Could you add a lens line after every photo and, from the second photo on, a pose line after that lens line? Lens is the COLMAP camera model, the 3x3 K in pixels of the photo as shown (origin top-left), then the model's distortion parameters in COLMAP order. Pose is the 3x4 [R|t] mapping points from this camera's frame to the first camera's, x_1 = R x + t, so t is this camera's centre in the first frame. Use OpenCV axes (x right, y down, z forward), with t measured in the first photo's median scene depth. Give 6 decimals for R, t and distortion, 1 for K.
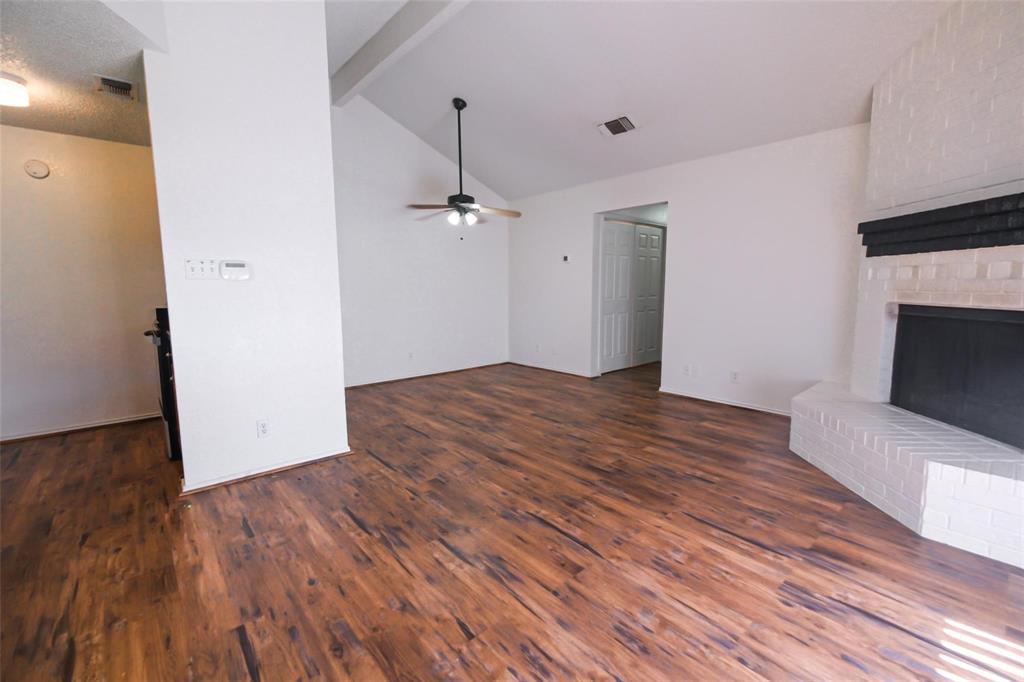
lens RADIAL K [[446.8, 0, 510.4], [0, 446.8, 340.9], [0, 0, 1]] dist [-0.005373, -0.000568]
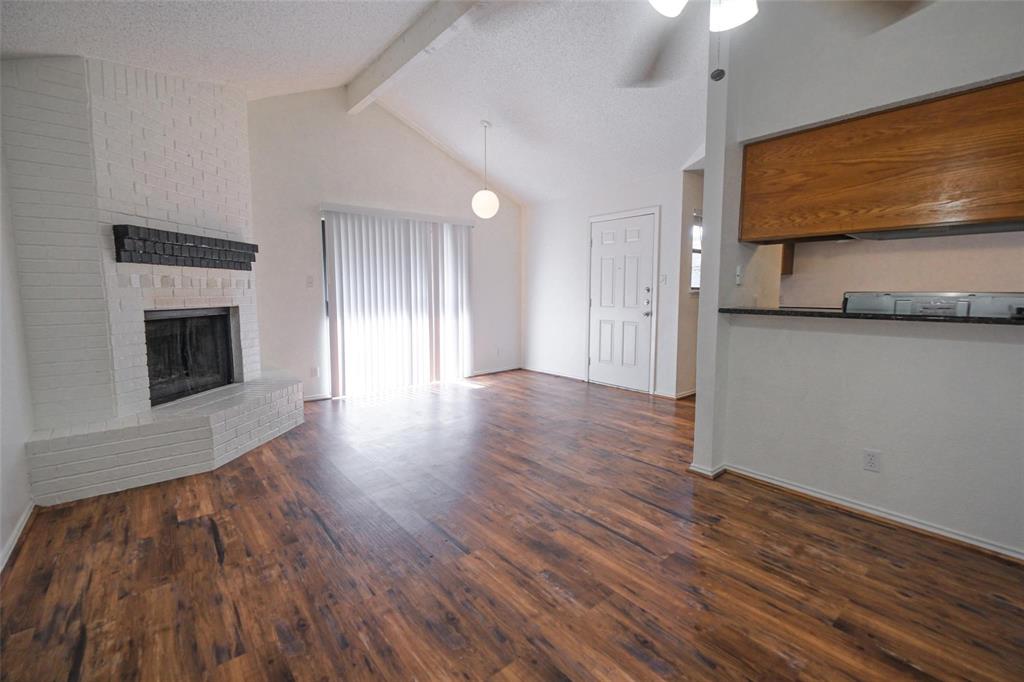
lens RADIAL K [[446.8, 0, 513.8], [0, 446.8, 338.1], [0, 0, 1]] dist [-0.005373, -0.000568]
pose [[-0.999611, 0.004707, 0.027487, -0.021210], [0.010881, 0.973362, 0.229014, -0.227535], [-0.025676, 0.229224, -0.973035, 1.818634]]
